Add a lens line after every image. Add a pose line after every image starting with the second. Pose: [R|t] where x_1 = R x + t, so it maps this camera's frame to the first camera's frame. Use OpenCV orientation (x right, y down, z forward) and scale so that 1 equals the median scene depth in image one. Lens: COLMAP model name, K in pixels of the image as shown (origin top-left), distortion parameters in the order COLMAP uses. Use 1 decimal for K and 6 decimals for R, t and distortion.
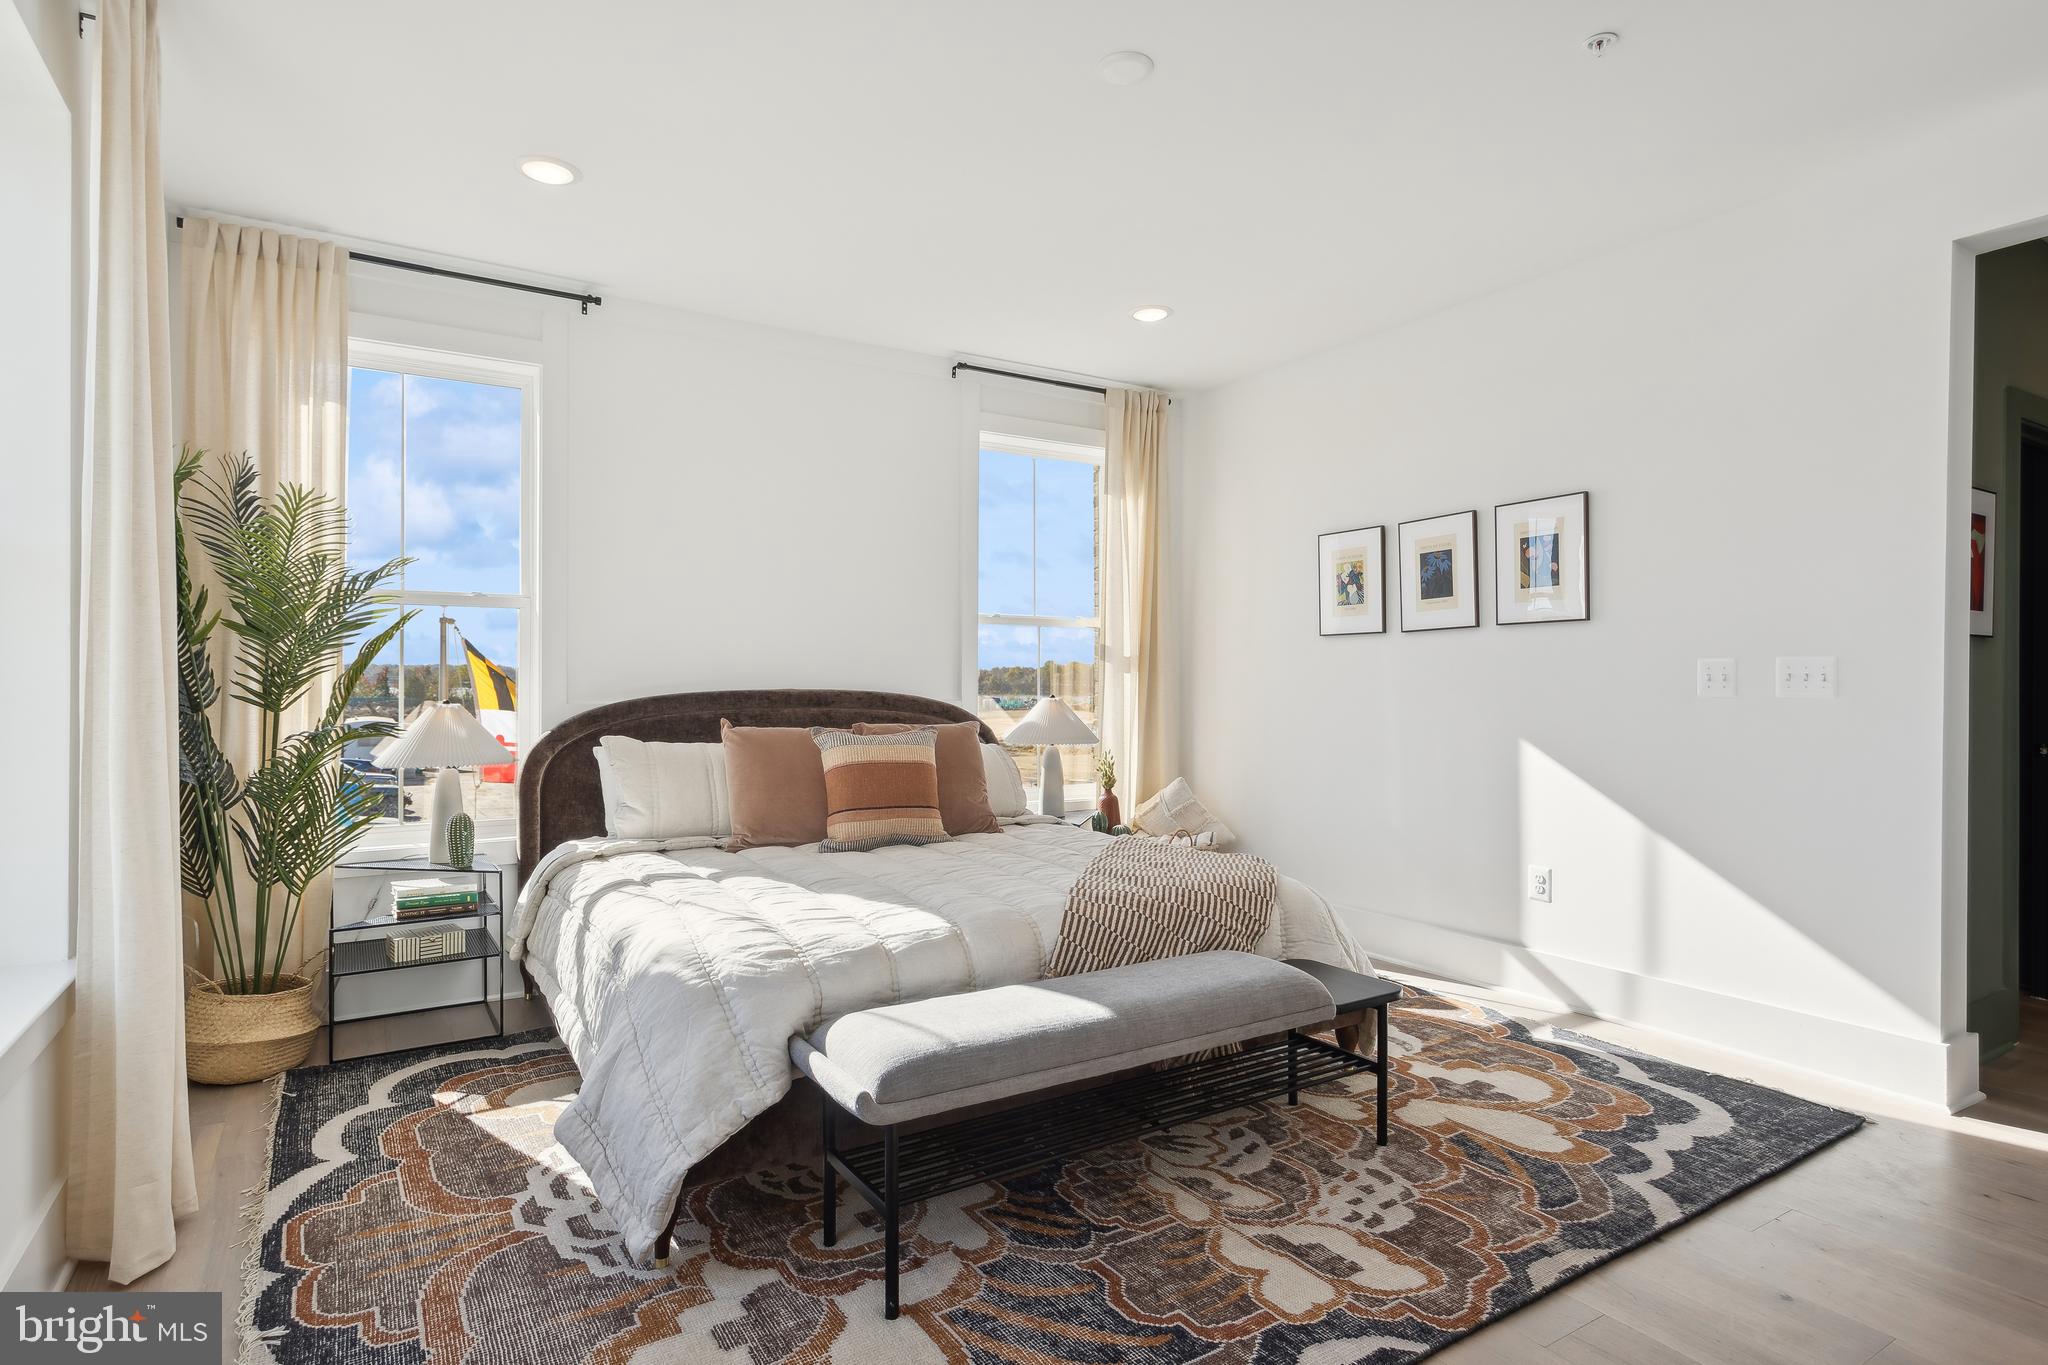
lens RADIAL K [[1032.8, 0, 1022.7], [0, 1032.8, 677.0], [0, 0, 1]] dist [-0.004994, -0.000209]
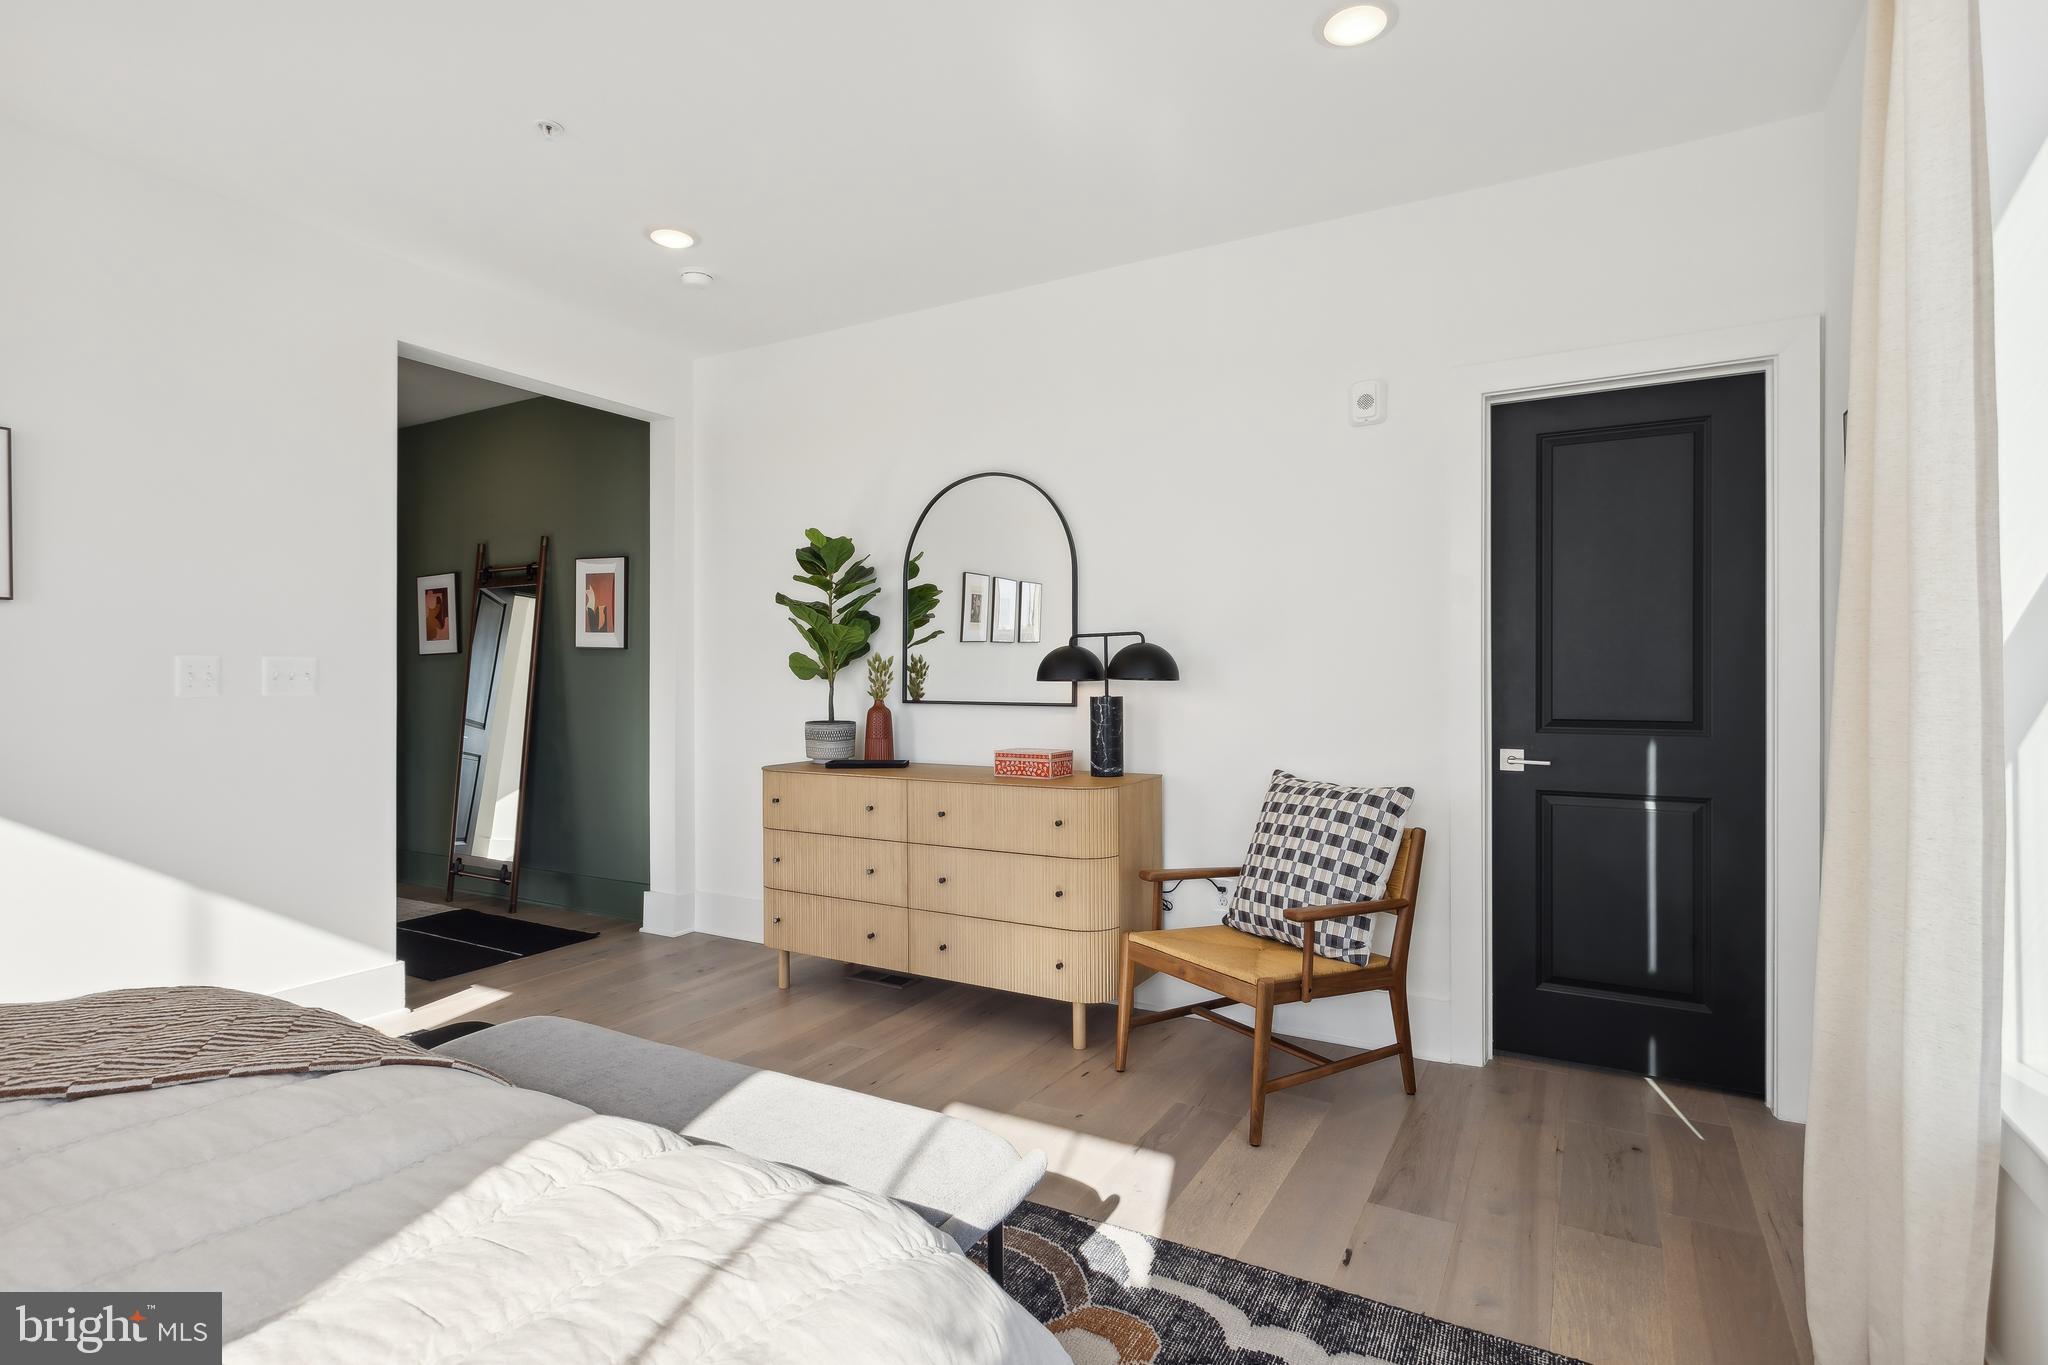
lens RADIAL K [[1032.8, 0, 1011.2], [0, 1032.8, 673.7], [0, 0, 1]] dist [-0.004994, -0.000209]
pose [[-0.483415, -0.003758, 0.875383, -0.725498], [0.008062, 0.999929, 0.008745, -0.007099], [-0.875354, 0.011284, -0.483351, 1.194751]]
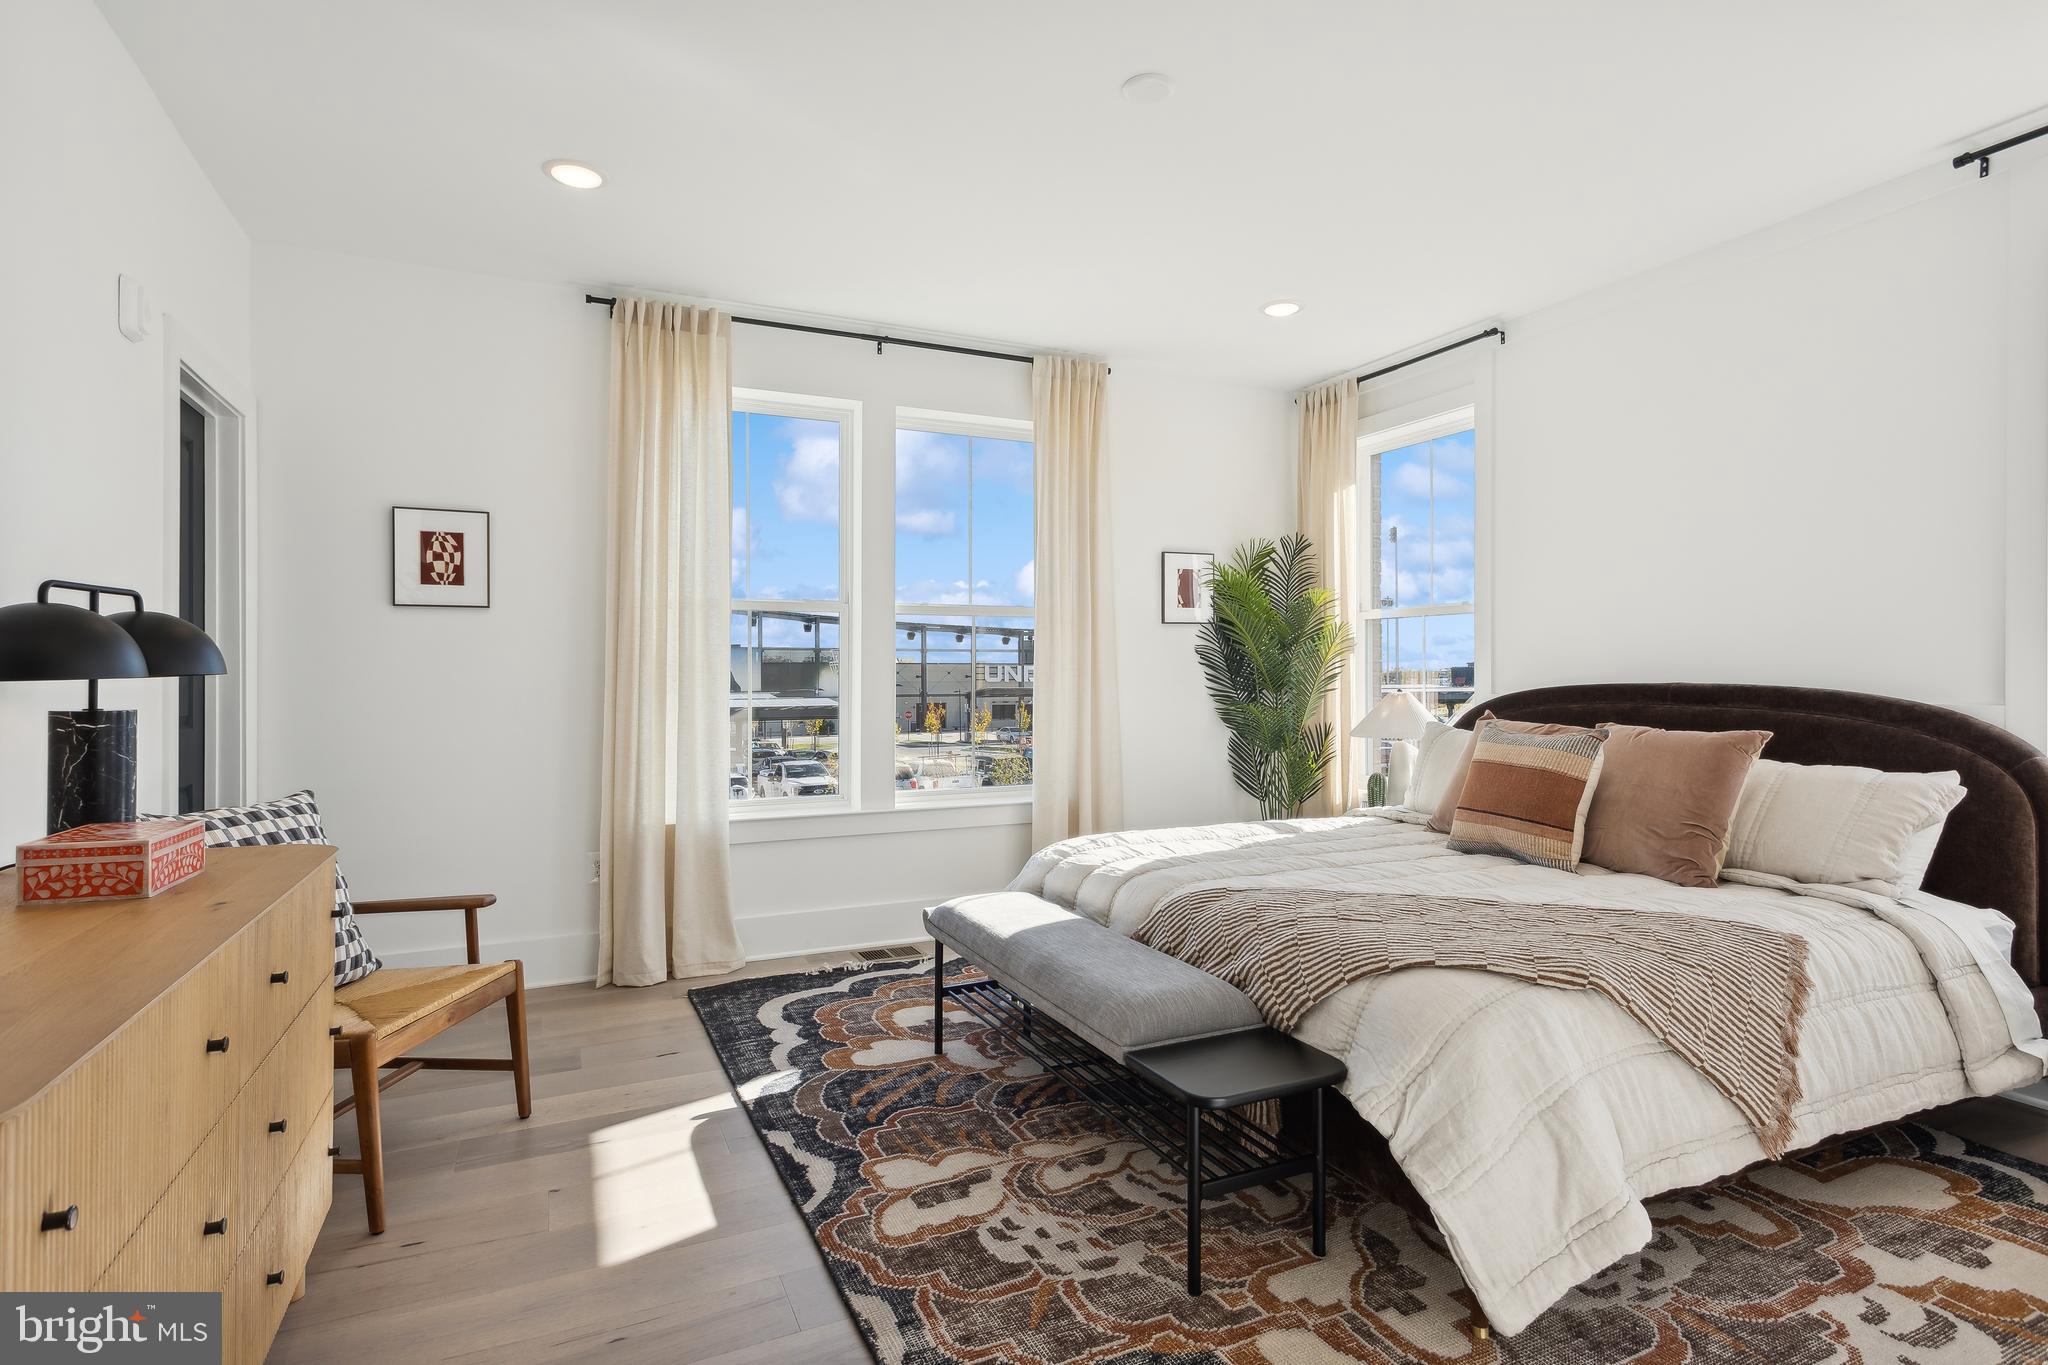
lens RADIAL K [[1032.8, 0, 1032.4], [0, 1032.8, 673.6], [0, 0, 1]] dist [-0.004994, -0.000209]
pose [[-0.092430, 0.004016, -0.995711, 1.266614], [-0.000792, 0.999991, 0.004107, 0.010352], [0.995719, 0.001168, -0.092426, 1.107212]]
